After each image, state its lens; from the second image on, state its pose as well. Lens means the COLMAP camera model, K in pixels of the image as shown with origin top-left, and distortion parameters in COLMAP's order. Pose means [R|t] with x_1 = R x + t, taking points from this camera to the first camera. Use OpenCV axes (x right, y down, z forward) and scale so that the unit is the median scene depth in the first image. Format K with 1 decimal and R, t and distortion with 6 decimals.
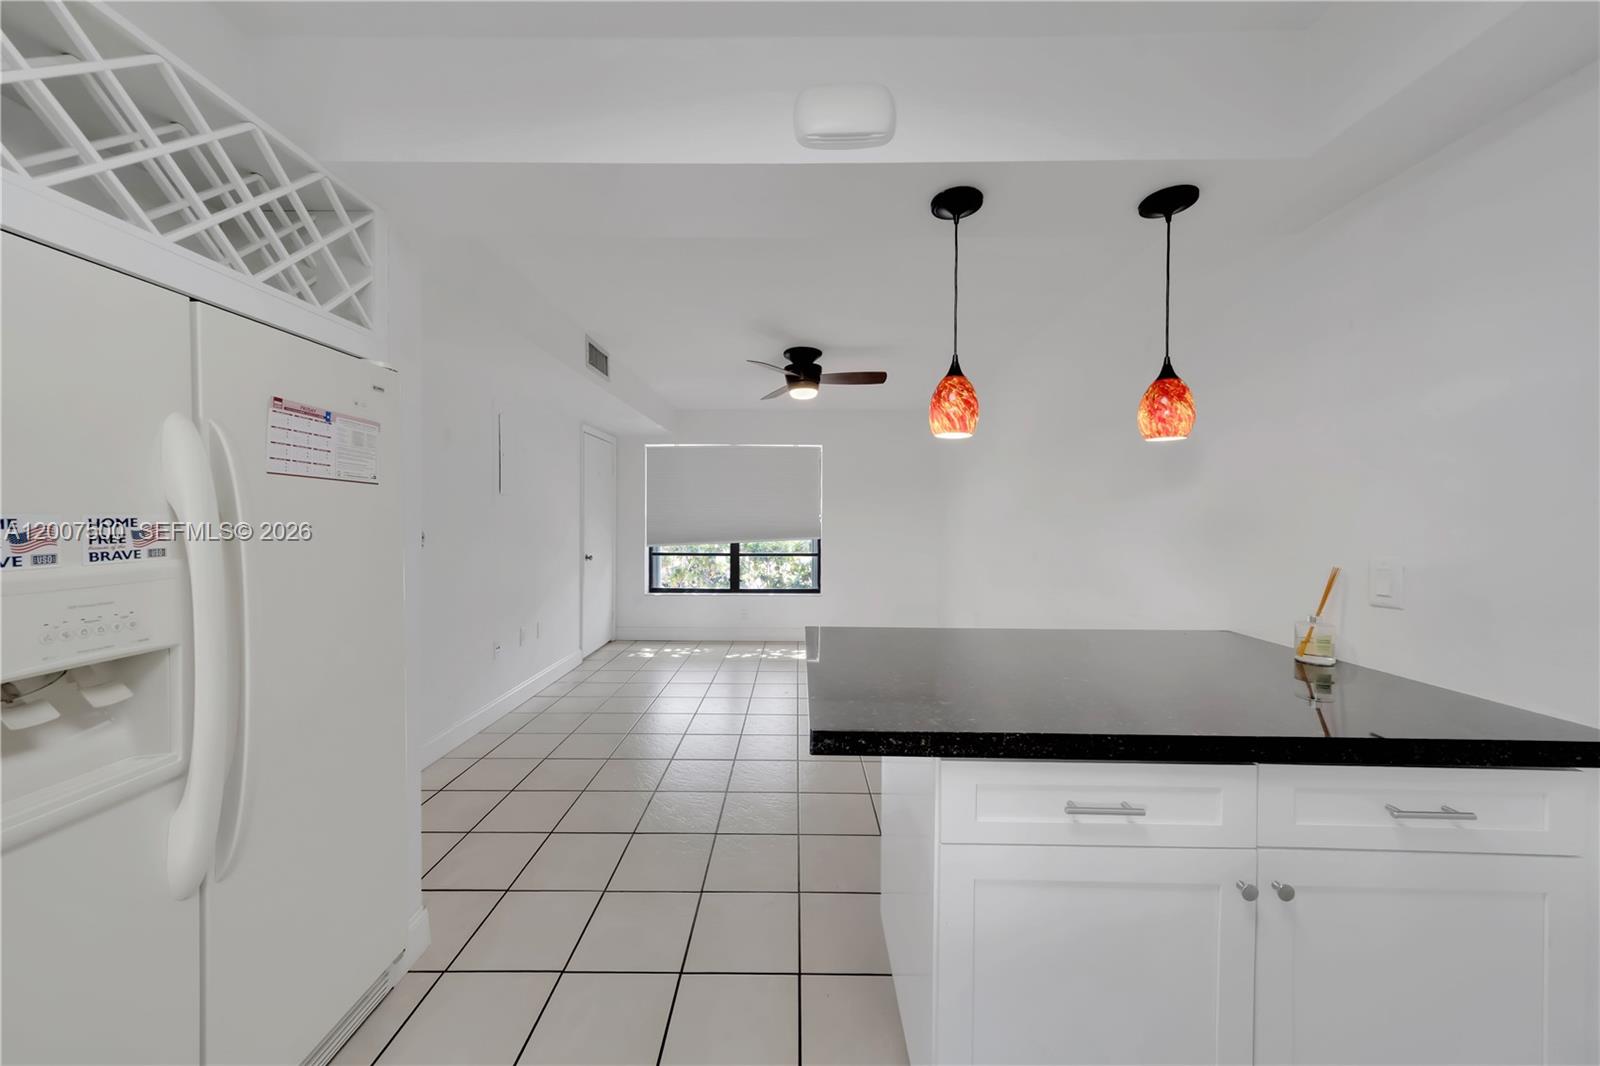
lens RADIAL K [[550.6, 0, 795.8], [0, 550.6, 525.1], [0, 0, 1]] dist [0.000200, -0.000150]
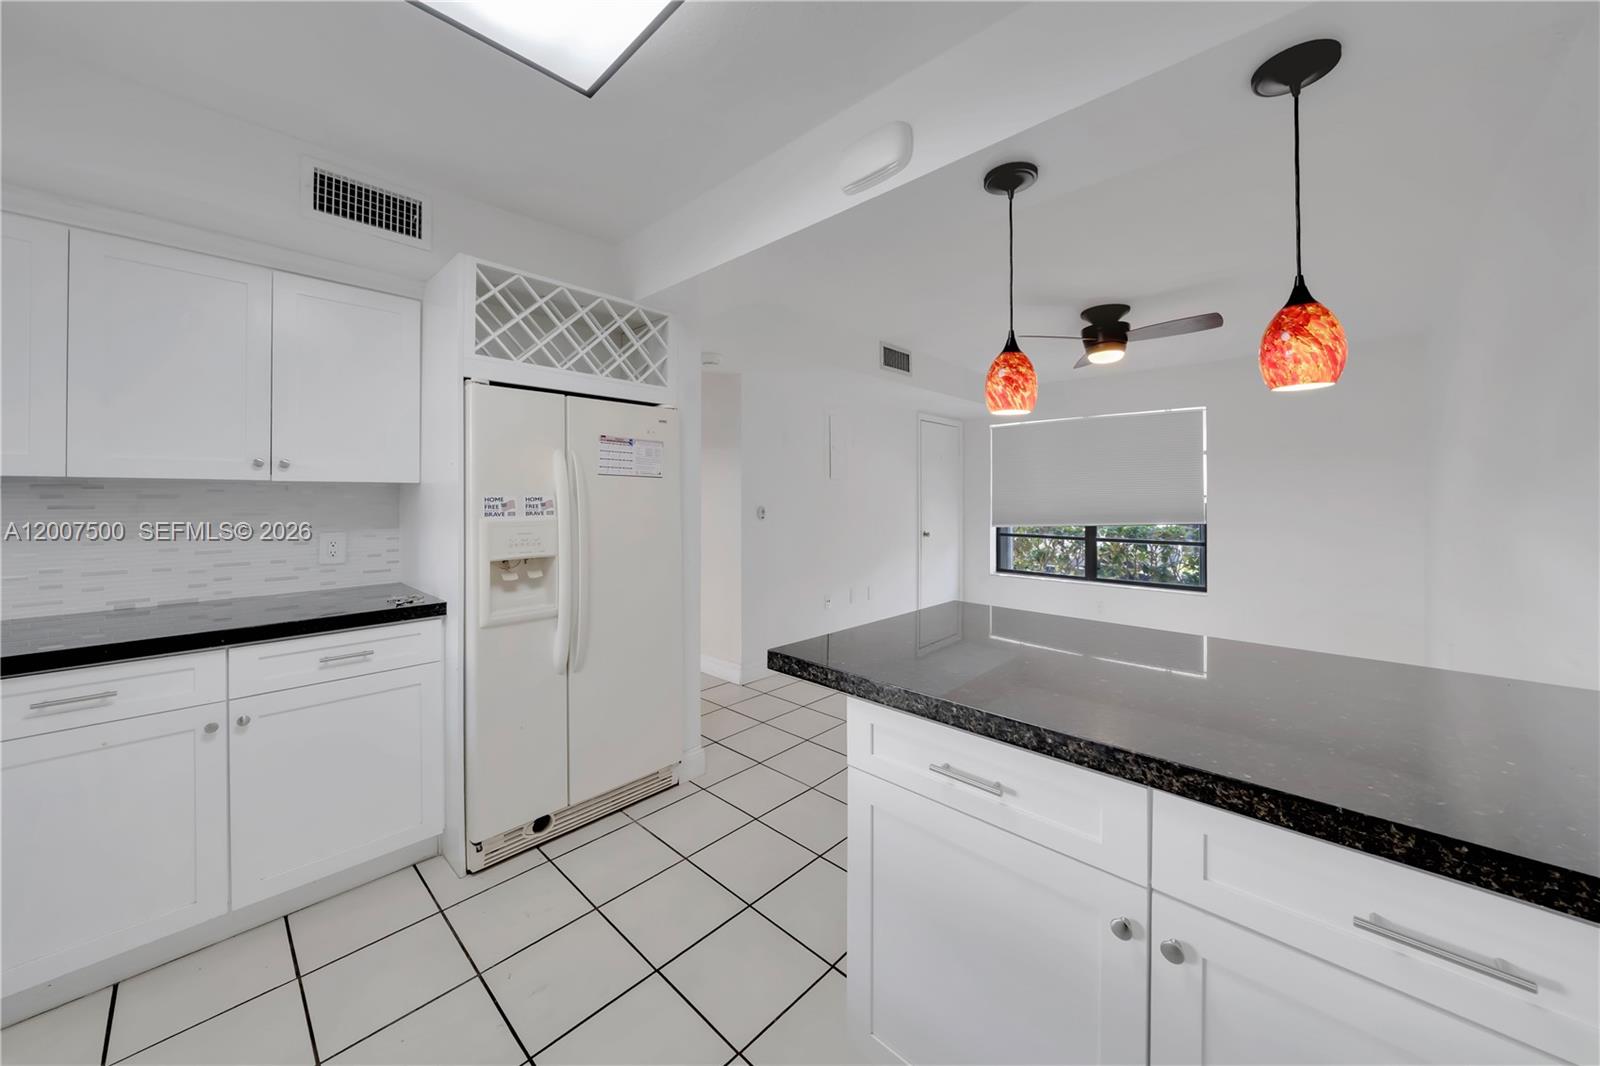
lens RADIAL K [[566.0, 0, 798.8], [0, 566.0, 500.4], [0, 0, 1]] dist [-0.013987, 0.000024]
pose [[0.733209, 0.001654, -0.680001, 0.729282], [-0.008575, 0.999940, -0.006814, 0.004558], [0.679949, 0.010827, 0.733179, 0.005959]]
